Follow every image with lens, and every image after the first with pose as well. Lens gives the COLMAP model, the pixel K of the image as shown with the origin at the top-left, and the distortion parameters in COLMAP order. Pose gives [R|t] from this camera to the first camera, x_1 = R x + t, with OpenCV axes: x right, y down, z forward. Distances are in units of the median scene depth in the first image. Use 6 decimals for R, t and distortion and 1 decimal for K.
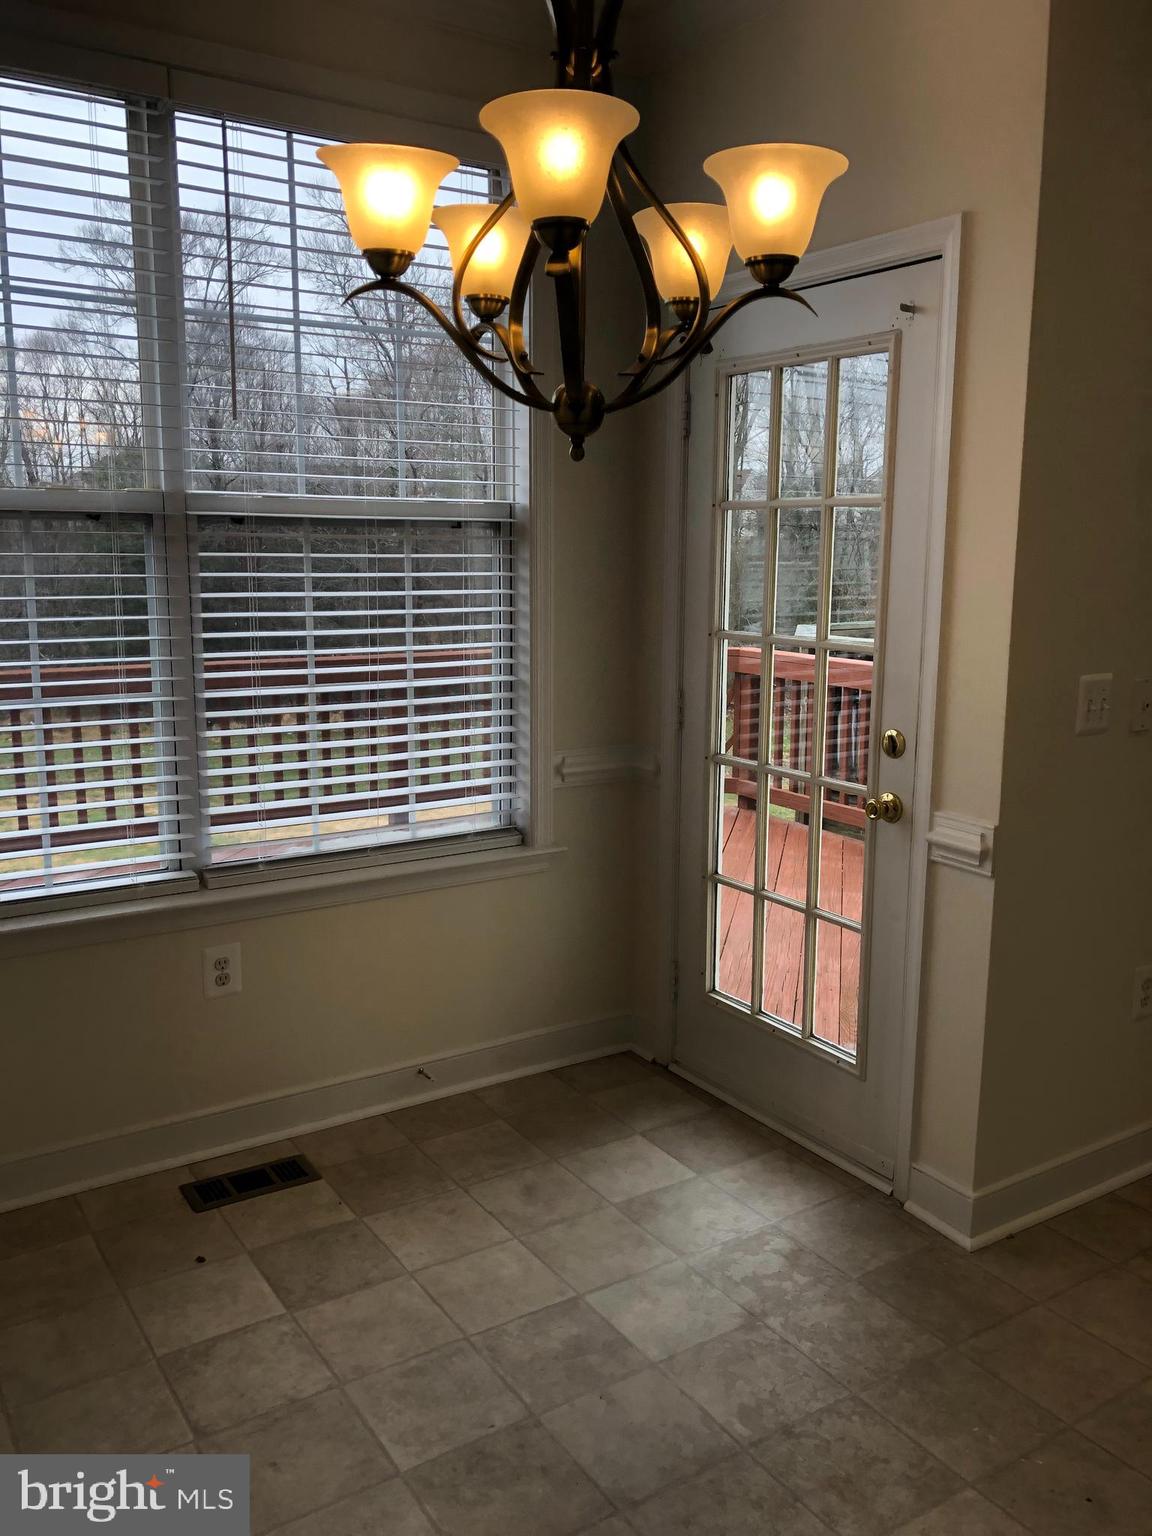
lens RADIAL K [[1262.1, 0, 575.9], [0, 1262.1, 765.5], [0, 0, 1]] dist [0.039188, -0.021129]
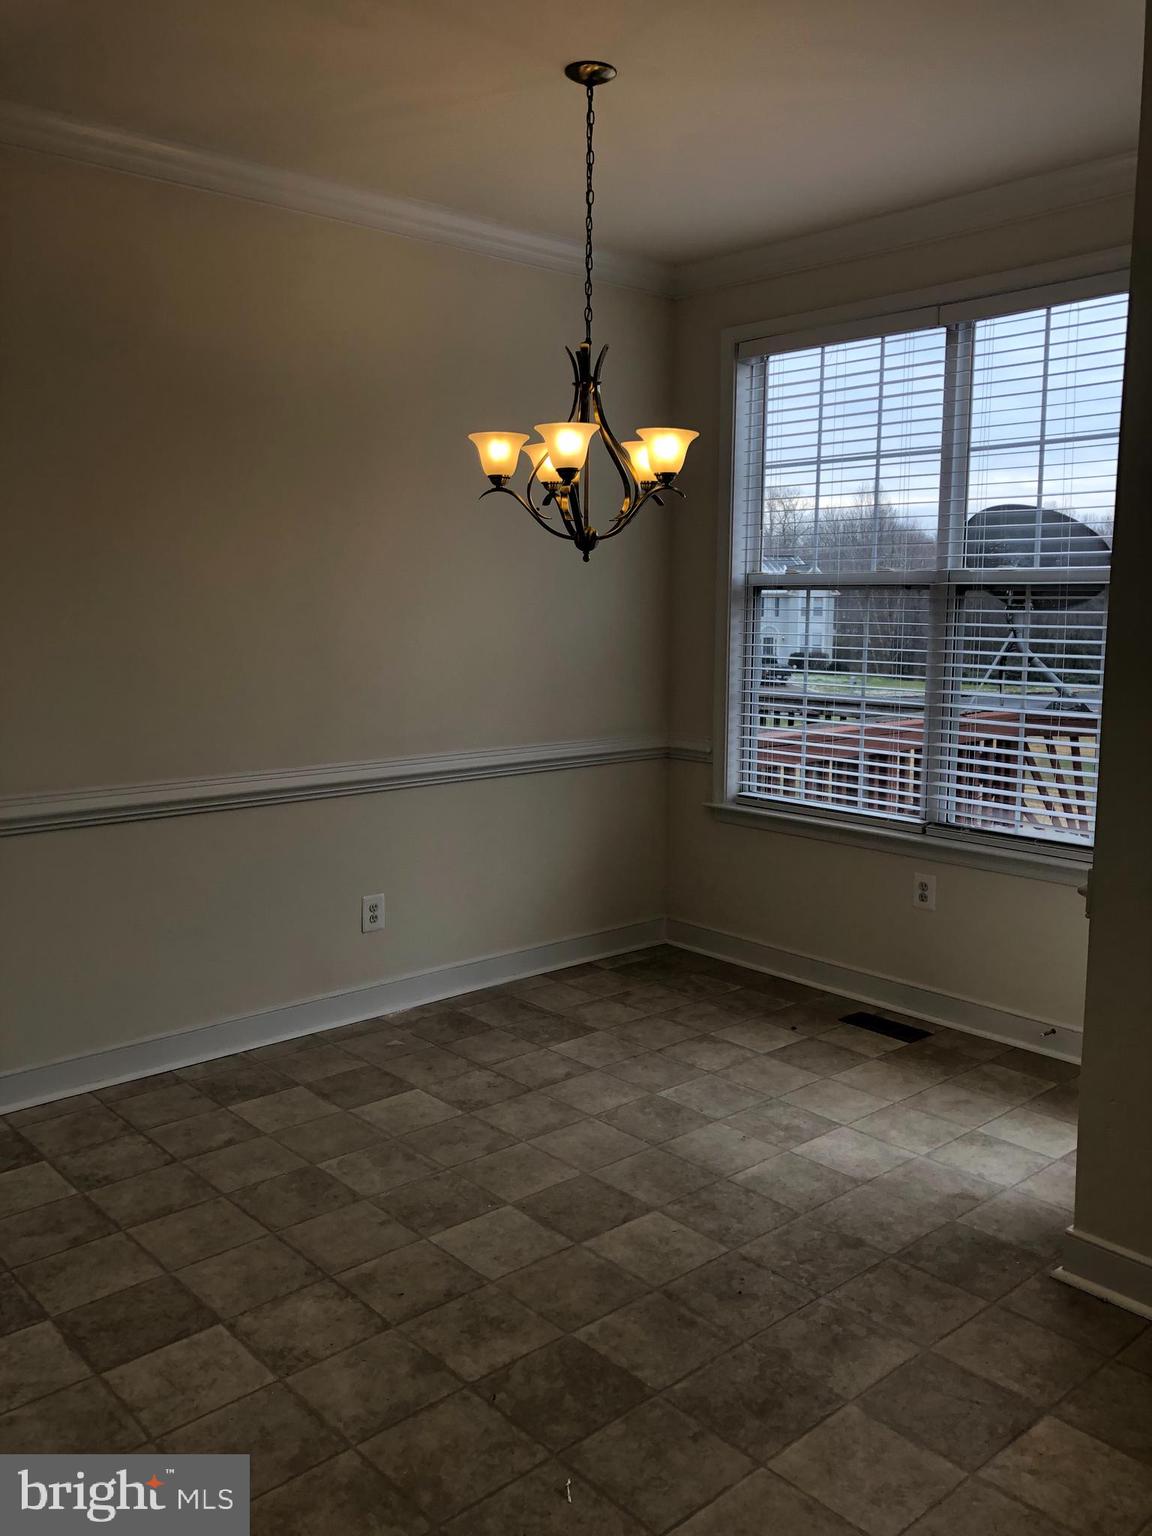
lens RADIAL K [[1262.1, 0, 578.7], [0, 1262.1, 768.3], [0, 0, 1]] dist [0.039188, -0.021129]
pose [[0.148453, 0.125515, -0.980922, 1.307582], [-0.176028, 0.979426, 0.098683, -0.063620], [0.973127, 0.158020, 0.167492, 0.408913]]
